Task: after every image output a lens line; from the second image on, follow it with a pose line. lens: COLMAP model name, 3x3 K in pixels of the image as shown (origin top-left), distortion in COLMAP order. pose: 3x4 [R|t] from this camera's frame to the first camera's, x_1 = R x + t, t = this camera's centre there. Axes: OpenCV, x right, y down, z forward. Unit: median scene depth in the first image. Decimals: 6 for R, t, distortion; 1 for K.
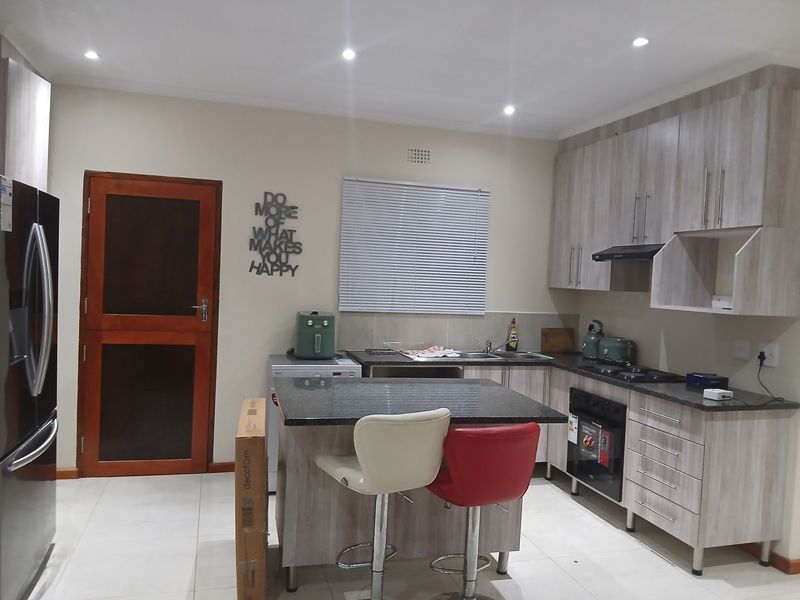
lens RADIAL K [[611.0, 0, 402.2], [0, 611.0, 294.8], [0, 0, 1]] dist [0.040496, -0.063345]
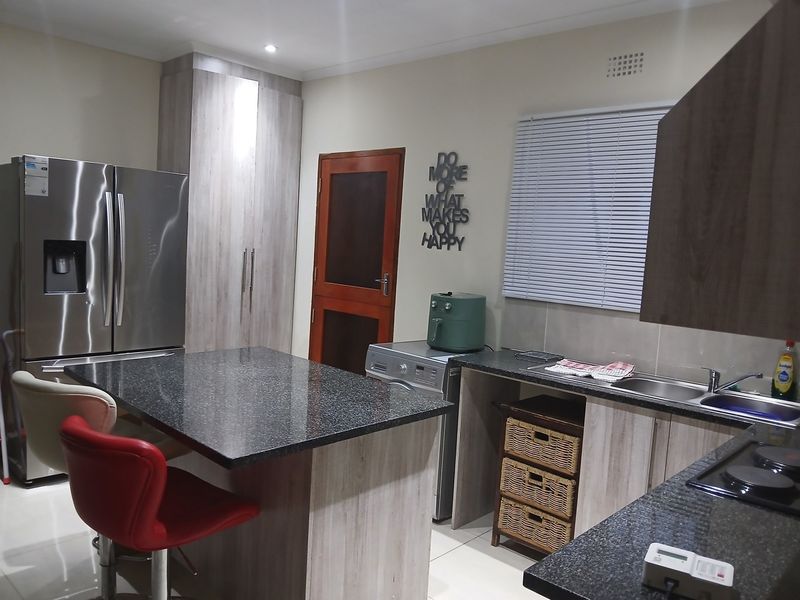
lens RADIAL K [[611.0, 0, 407.6], [0, 611.0, 305.7], [0, 0, 1]] dist [0.040496, -0.063345]
pose [[0.526476, 0.074910, -0.846883, 0.503426], [-0.068808, 0.996597, 0.045377, 0.011957], [0.847401, 0.034383, 0.529839, 0.505745]]
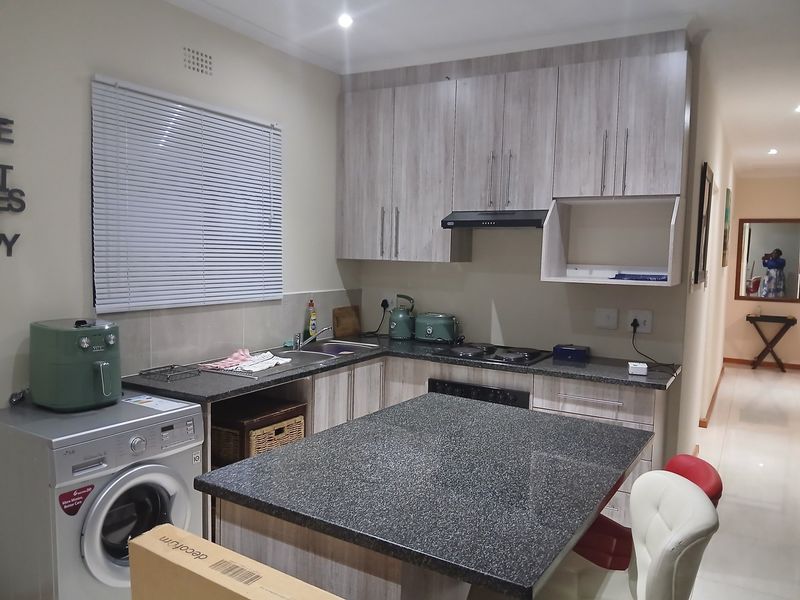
lens RADIAL K [[611.0, 0, 395.8], [0, 611.0, 300.1], [0, 0, 1]] dist [0.040496, -0.063345]
pose [[0.730234, -0.079994, 0.678498, -0.299536], [0.028585, 0.995829, 0.086643, -0.029054], [-0.682599, -0.043875, 0.729475, 0.401175]]
